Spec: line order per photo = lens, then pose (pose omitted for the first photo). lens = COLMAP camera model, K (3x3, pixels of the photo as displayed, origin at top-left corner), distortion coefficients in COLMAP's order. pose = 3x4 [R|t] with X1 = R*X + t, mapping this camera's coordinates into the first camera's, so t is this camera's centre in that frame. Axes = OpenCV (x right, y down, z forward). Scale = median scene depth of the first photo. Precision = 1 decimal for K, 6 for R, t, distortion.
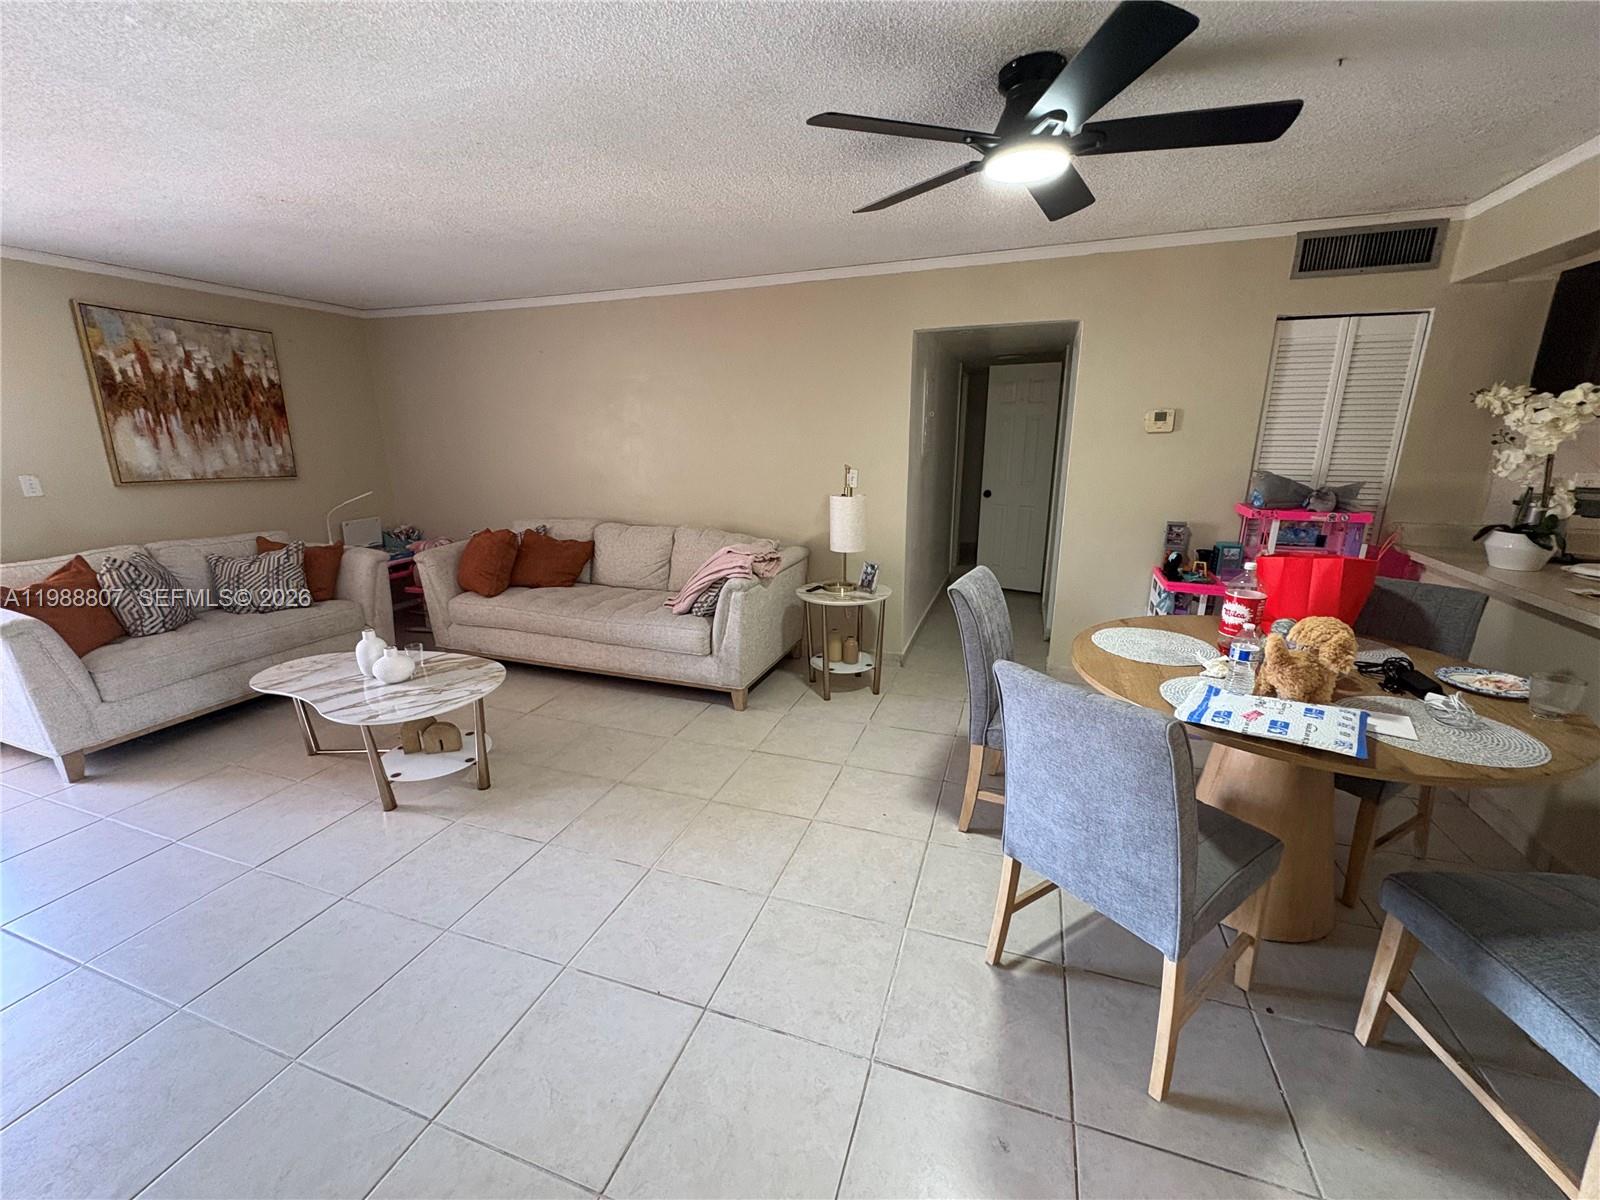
lens RADIAL K [[641.5, 0, 801.7], [0, 641.5, 602.0], [0, 0, 1]] dist [-0.001212, 0.000700]
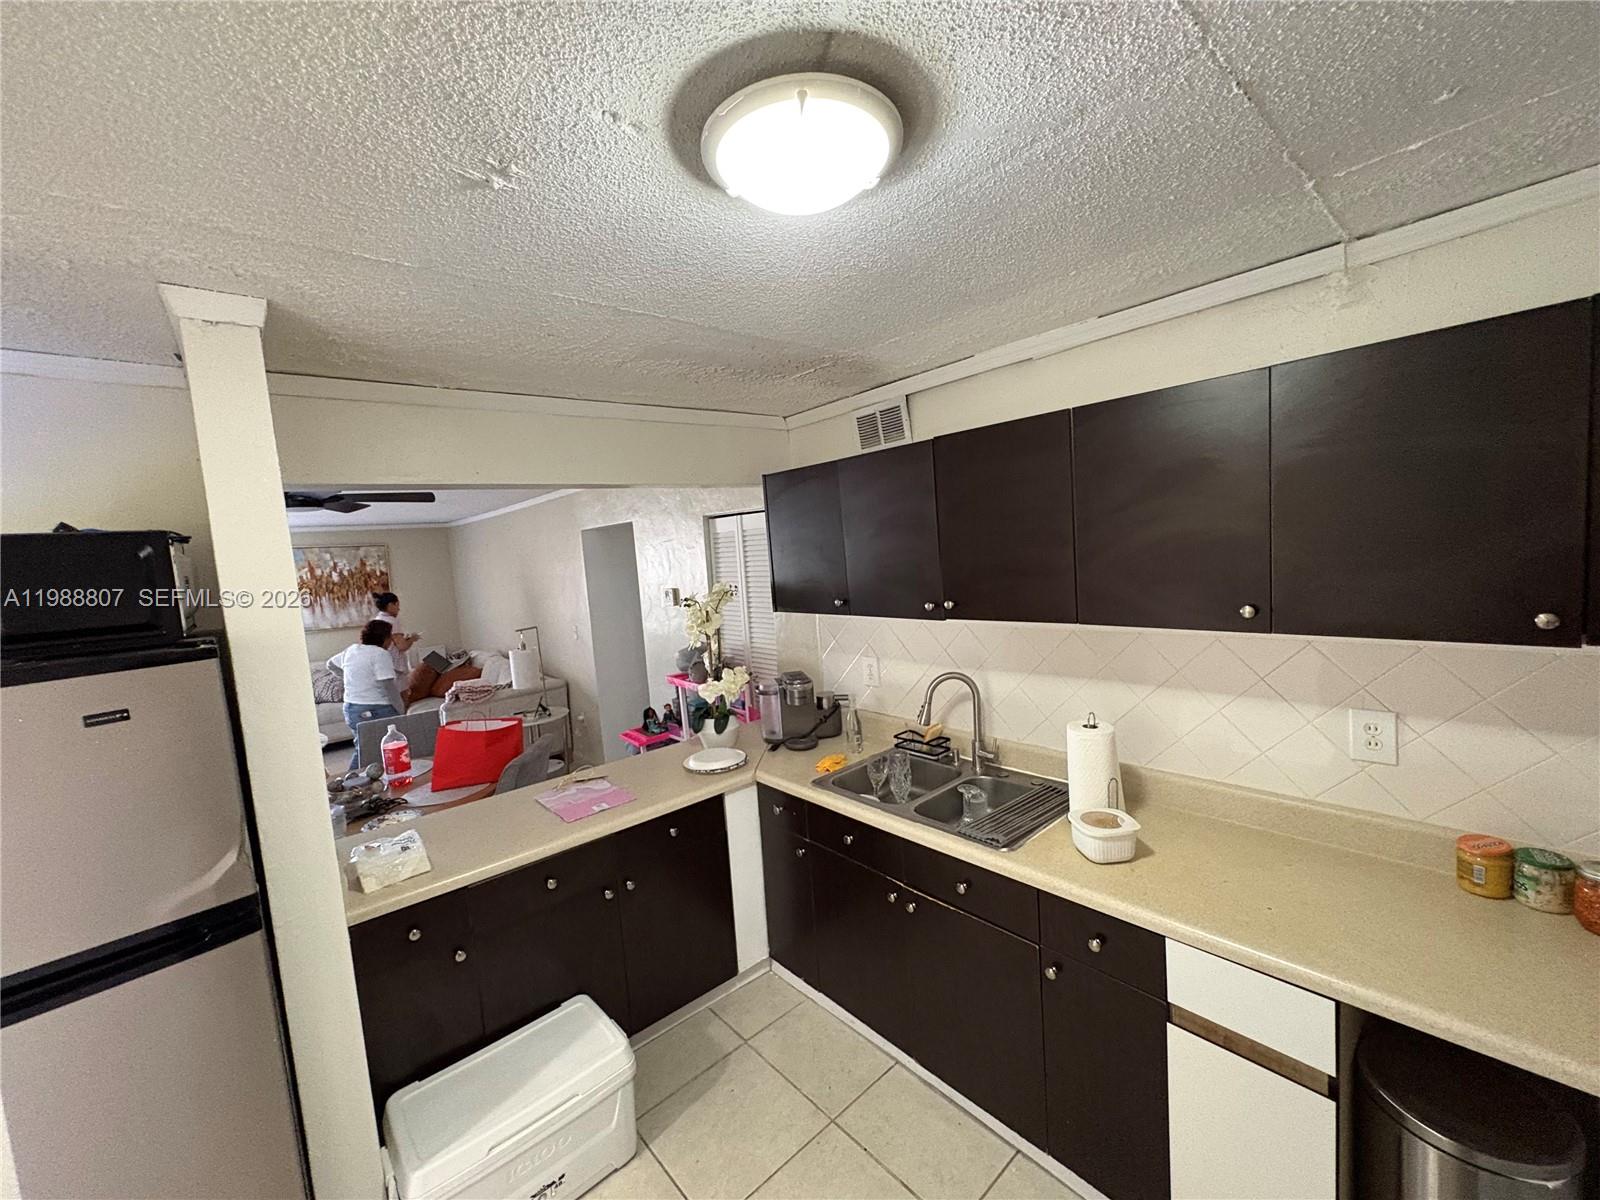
lens RADIAL K [[641.5, 0, 824.8], [0, 641.5, 599.8], [0, 0, 1]] dist [-0.001212, 0.000700]
pose [[0.876218, -0.012295, -0.481758, 1.398965], [-0.058065, 0.989698, -0.130866, -0.130659], [0.478404, 0.142640, 0.866478, 0.065082]]
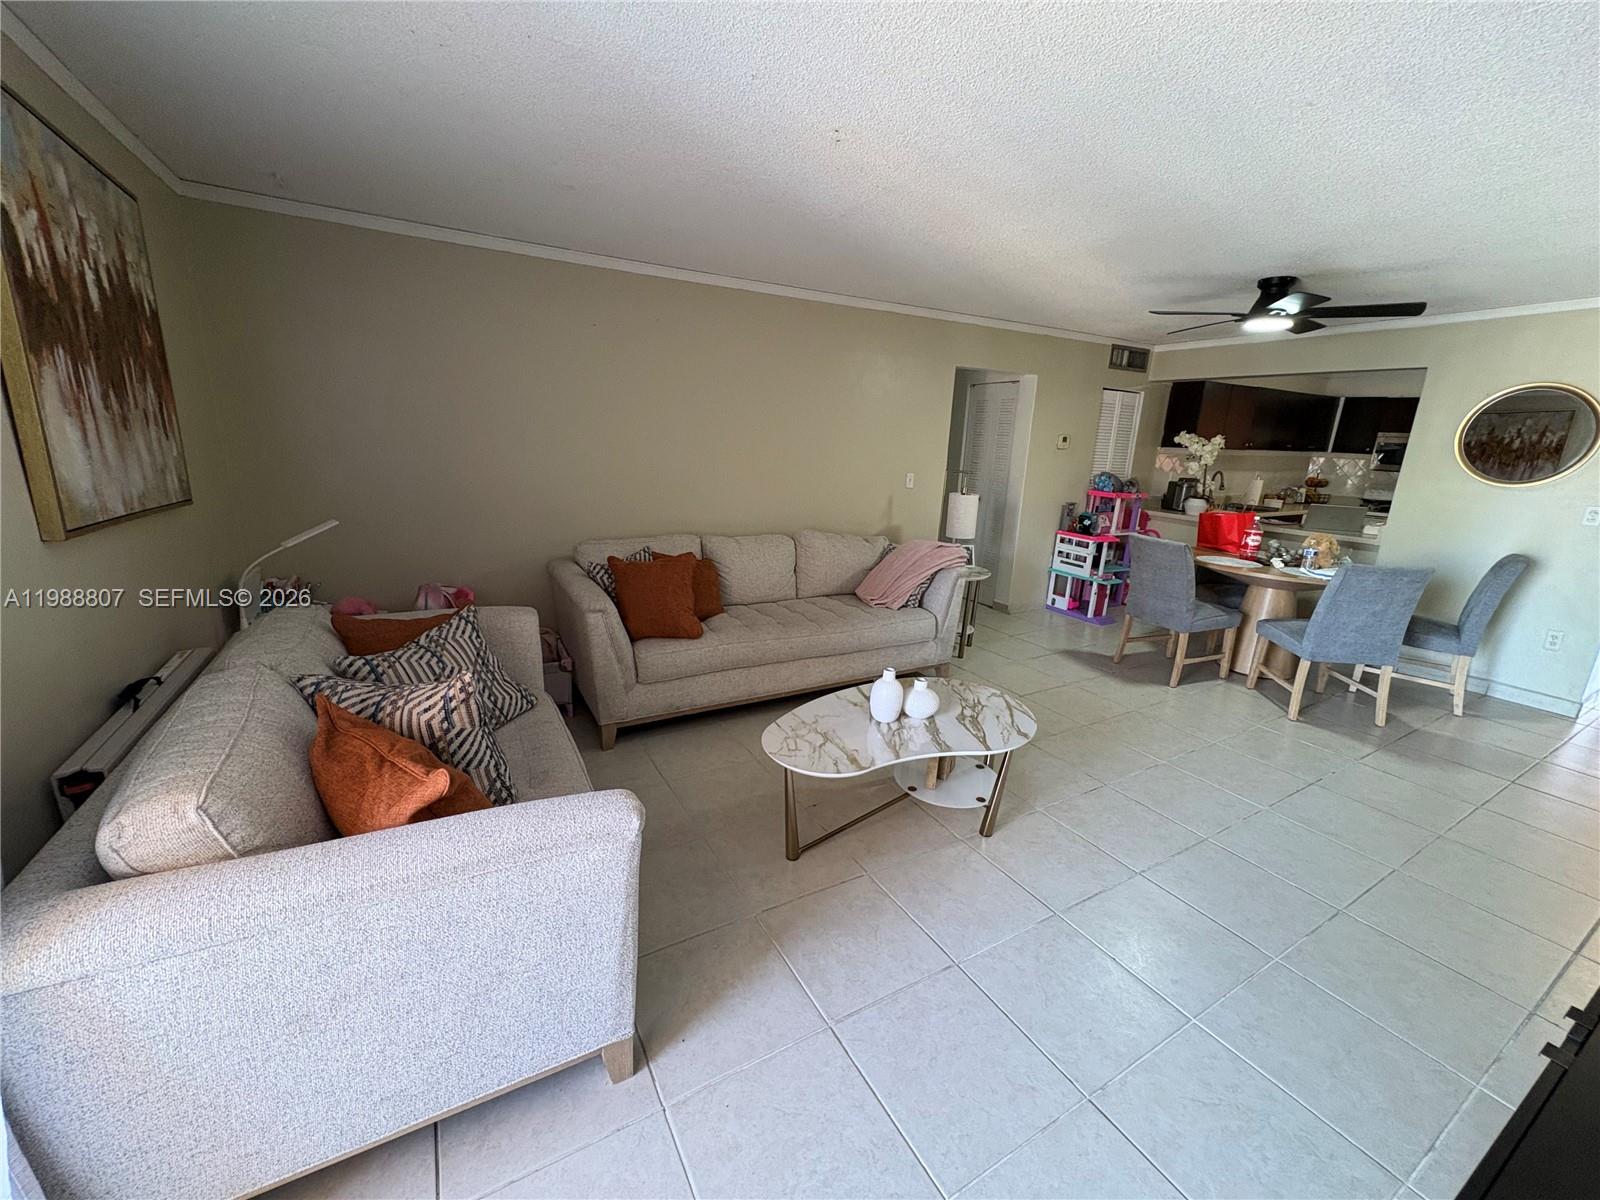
lens RADIAL K [[641.5, 0, 816.0], [0, 641.5, 594.0], [0, 0, 1]] dist [-0.001212, 0.000700]
pose [[0.641018, -0.155640, 0.751579, -1.135962], [0.153524, 0.985435, 0.073129, -0.111705], [-0.752015, 0.068508, 0.655577, 0.410881]]
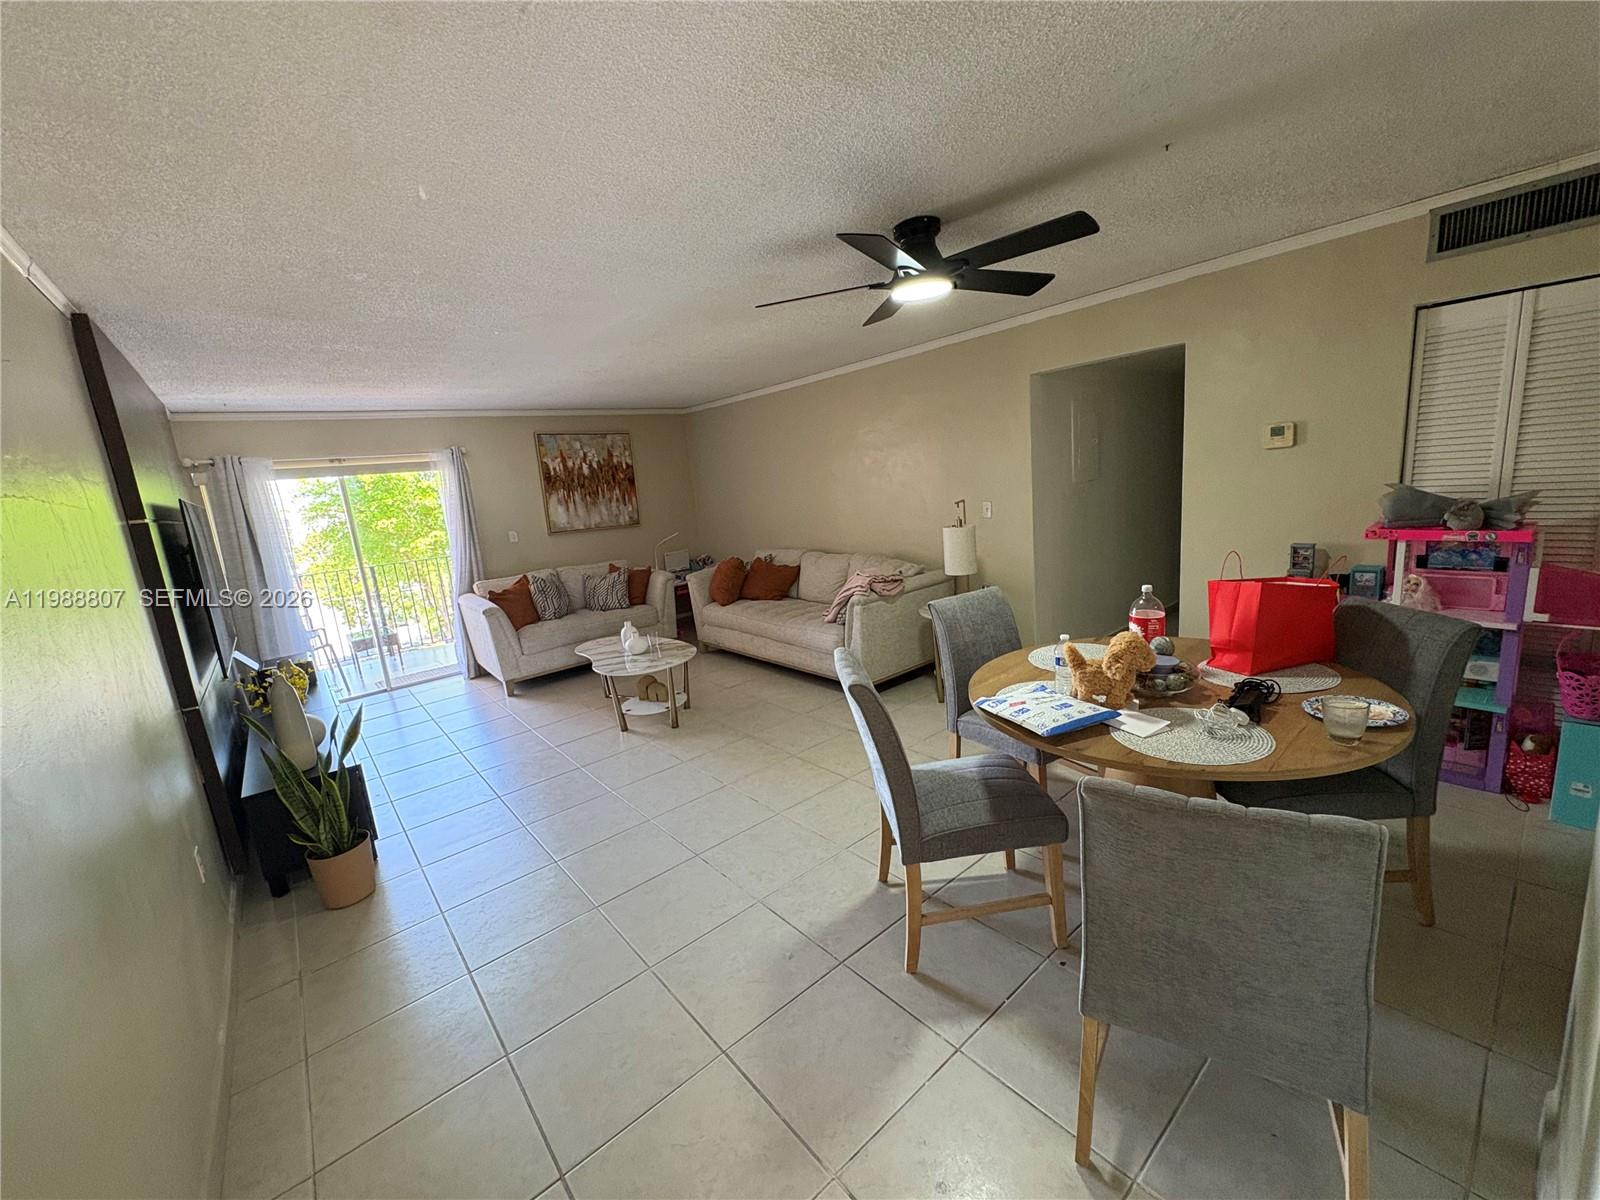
lens RADIAL K [[641.5, 0, 802.7], [0, 641.5, 604.9], [0, 0, 1]] dist [-0.001212, 0.000700]
pose [[0.858203, 0.029098, -0.512485, 0.439821], [-0.045675, 0.998761, -0.019778, 0.011872], [0.511274, 0.040381, 0.858468, -0.138161]]
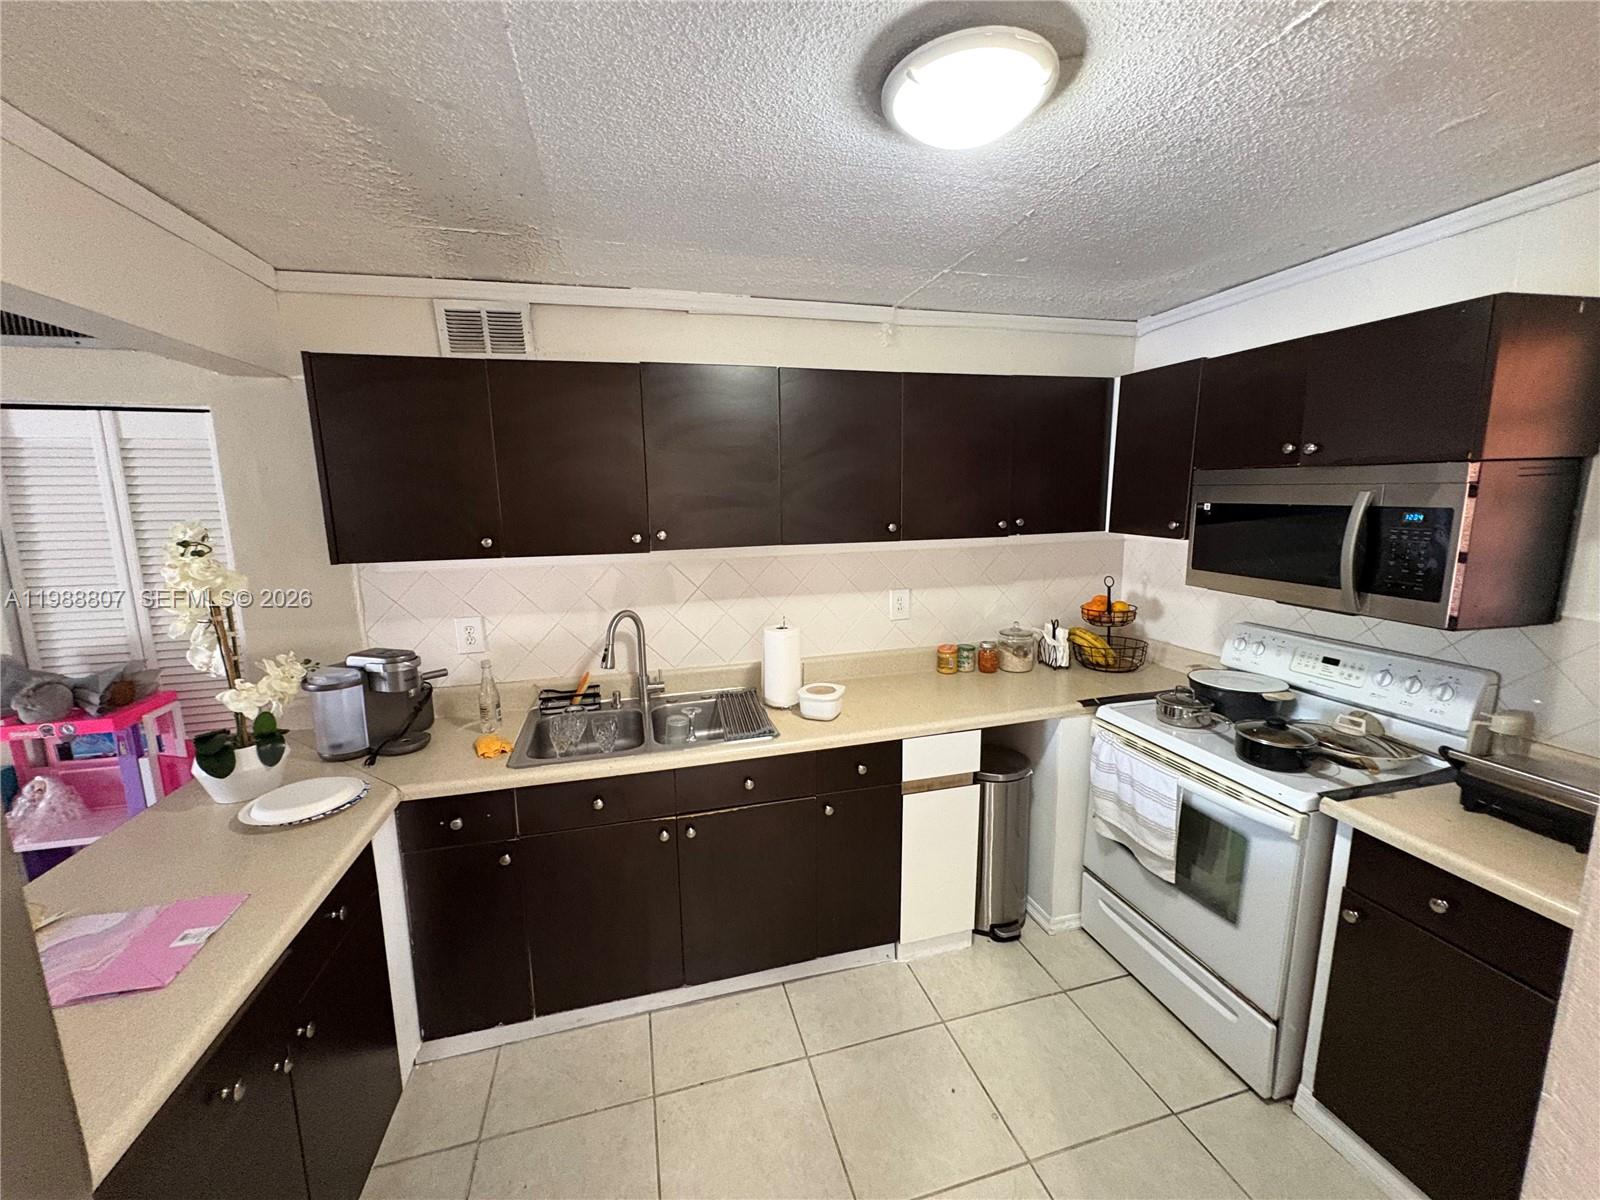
lens RADIAL K [[641.5, 0, 803.5], [0, 641.5, 596.8], [0, 0, 1]] dist [-0.001212, 0.000700]
pose [[0.819606, -0.097841, 0.564511, 0.933589], [0.152357, 0.987053, -0.050129, -0.101628], [-0.552298, 0.127094, 0.823902, 0.078008]]
